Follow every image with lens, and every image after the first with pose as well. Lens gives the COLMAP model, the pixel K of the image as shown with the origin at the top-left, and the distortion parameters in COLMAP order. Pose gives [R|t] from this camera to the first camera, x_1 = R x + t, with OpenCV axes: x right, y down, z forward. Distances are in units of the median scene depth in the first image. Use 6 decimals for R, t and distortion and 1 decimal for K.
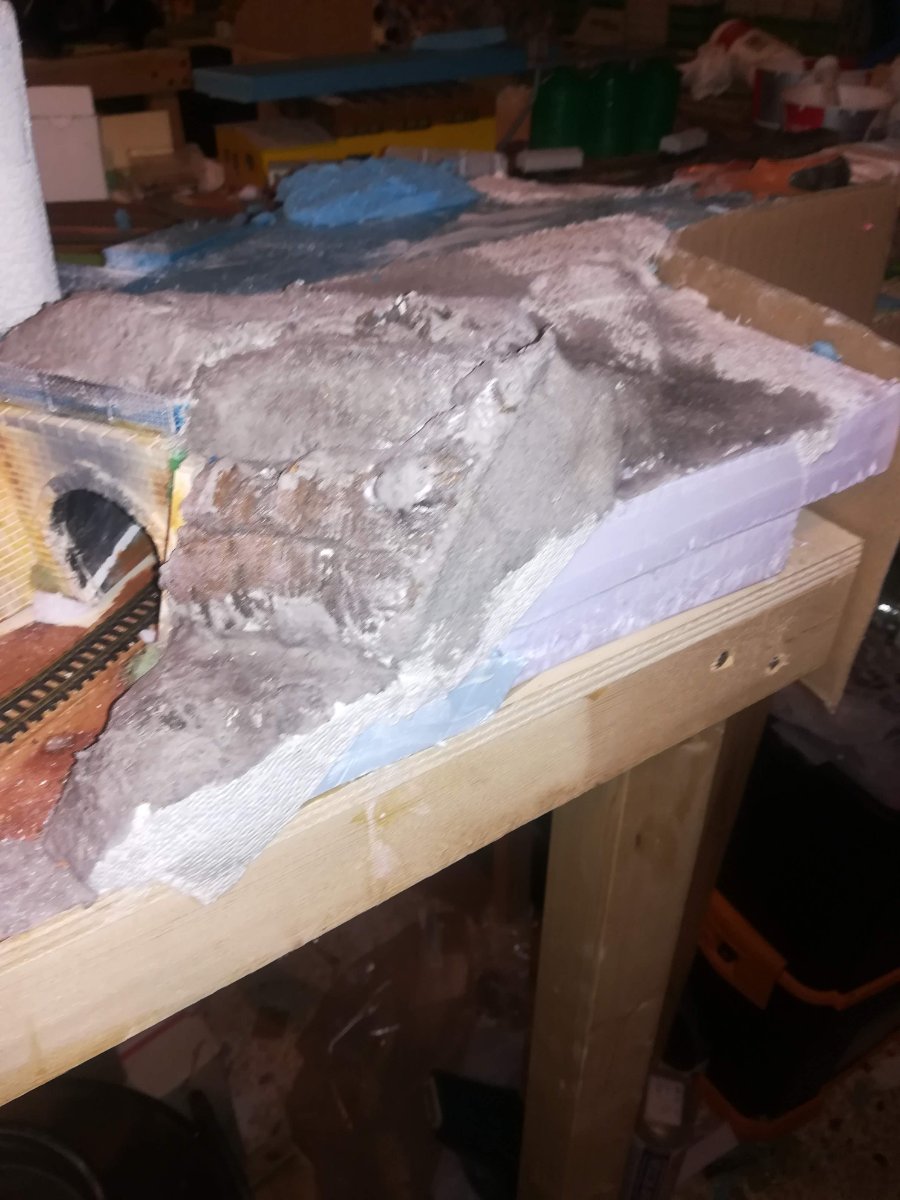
lens RADIAL K [[949.0, 0, 450.0], [0, 949.0, 600.0], [0, 0, 1]] dist [0.050556, -0.072938]
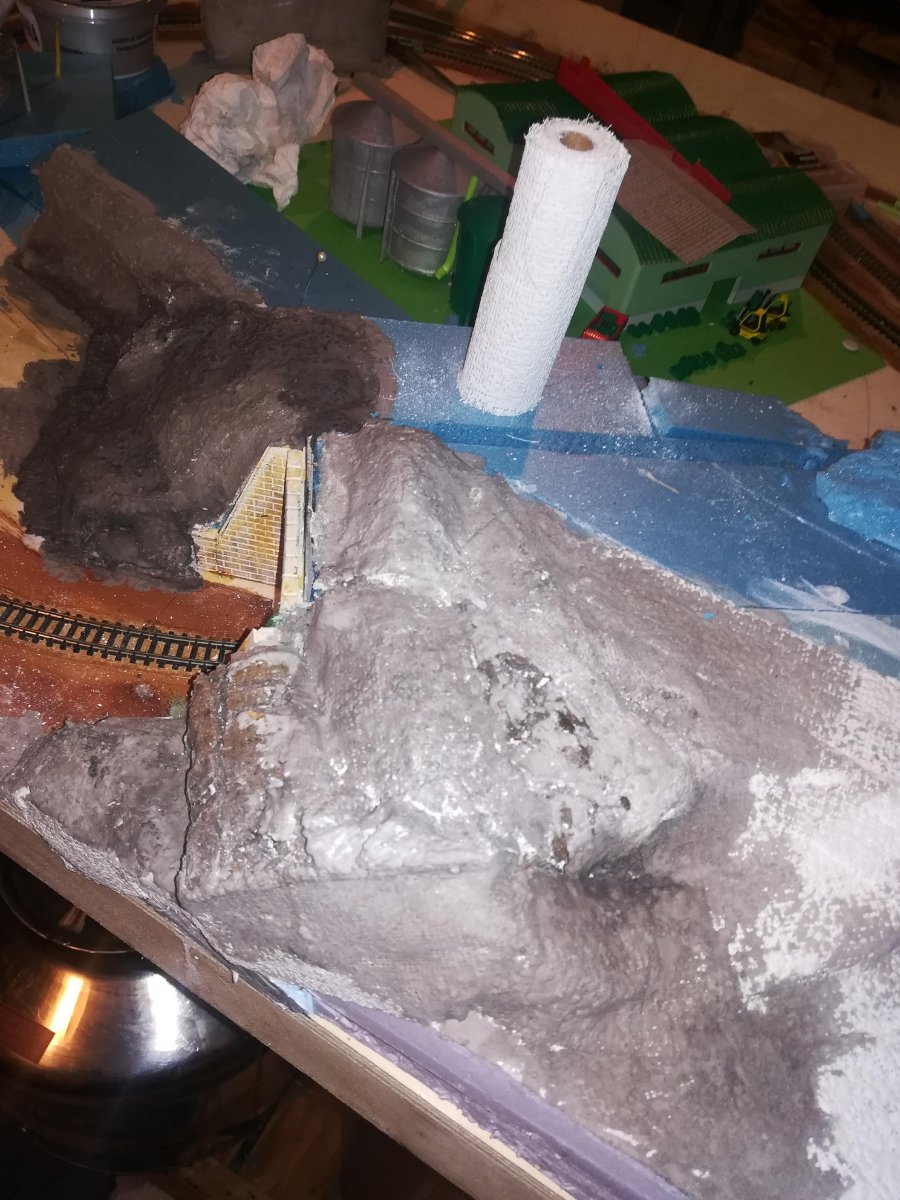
lens RADIAL K [[949.0, 0, 450.0], [0, 949.0, 600.0], [0, 0, 1]] dist [0.050556, -0.072938]
pose [[0.441265, 0.726061, -0.527371, 0.325684], [-0.674093, 0.656116, 0.339280, -0.600704], [0.592355, 0.205785, 0.778953, 0.234972]]
